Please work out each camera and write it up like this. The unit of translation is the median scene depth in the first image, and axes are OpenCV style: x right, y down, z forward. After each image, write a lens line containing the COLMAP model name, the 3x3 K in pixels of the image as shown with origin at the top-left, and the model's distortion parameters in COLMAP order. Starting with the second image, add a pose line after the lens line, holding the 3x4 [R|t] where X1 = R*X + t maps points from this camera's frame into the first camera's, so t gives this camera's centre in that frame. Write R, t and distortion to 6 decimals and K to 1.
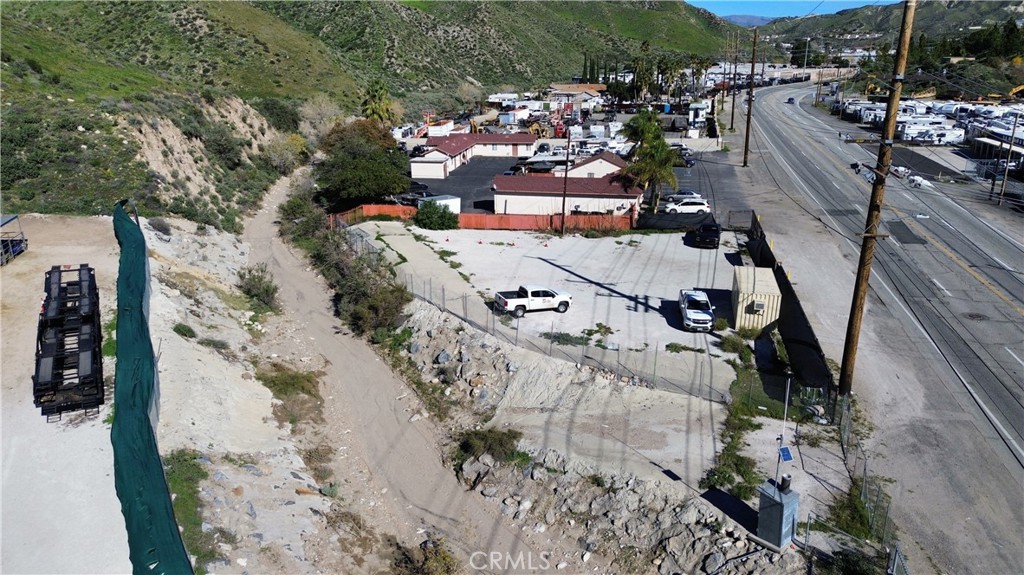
lens RADIAL K [[727.6, 0, 511.1], [0, 727.6, 285.6], [0, 0, 1]] dist [0.070930, -0.078126]
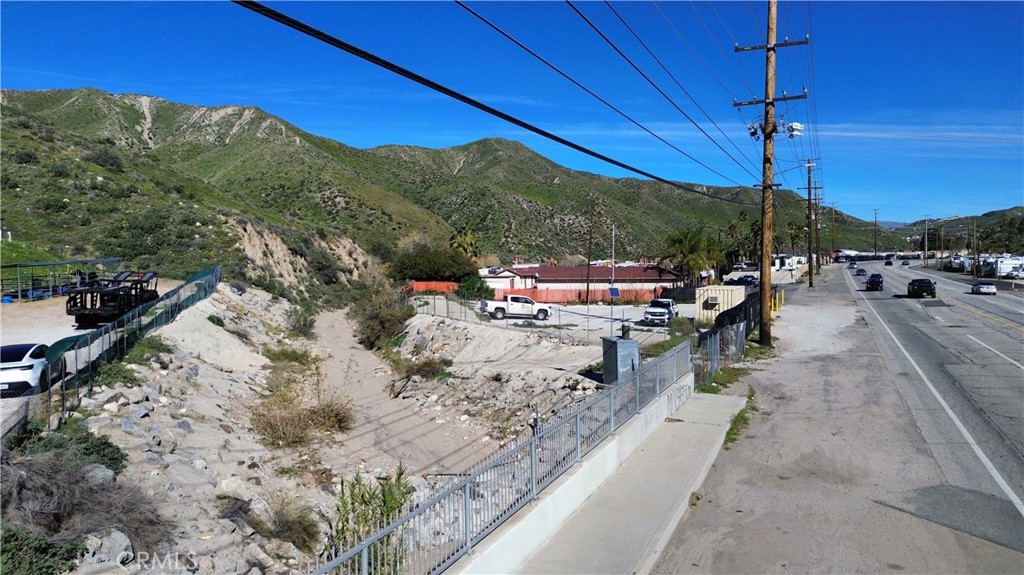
lens RADIAL K [[724.5, 0, 512.0], [0, 724.5, 287.5], [0, 0, 1]] dist [0.073284, -0.079826]
pose [[0.984009, 0.000437, -0.178116, 0.107565], [-0.047963, 0.963710, -0.262608, 0.135309], [0.171538, 0.266952, 0.948320, -0.023730]]
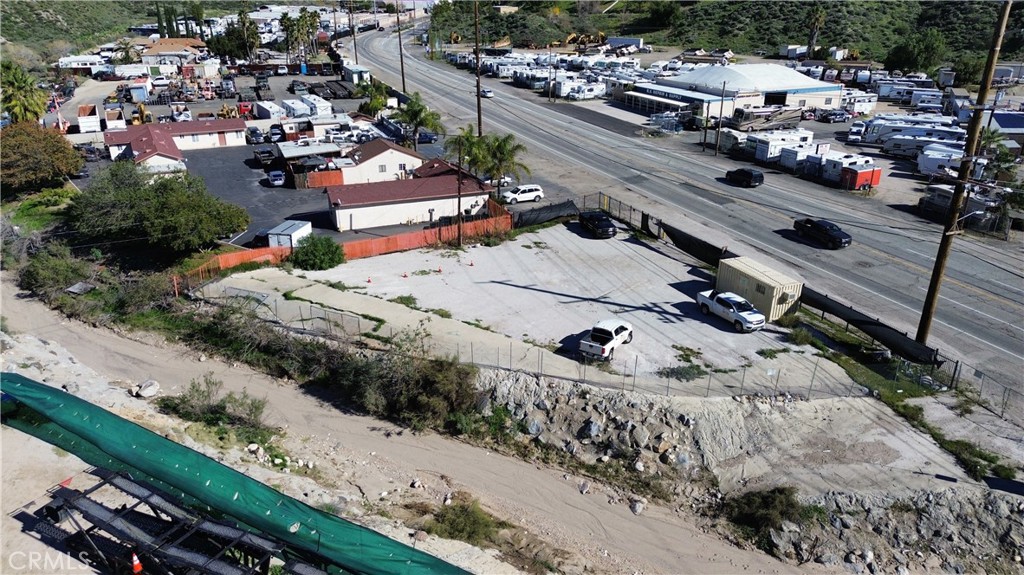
lens RADIAL K [[726.7, 0, 514.5], [0, 726.7, 288.1], [0, 0, 1]] dist [0.080874, -0.096489]
pose [[0.810521, -0.215497, 0.544626, -0.278139], [0.170386, 0.976392, 0.132767, -0.093060], [-0.560379, -0.014814, 0.828104, 0.135561]]
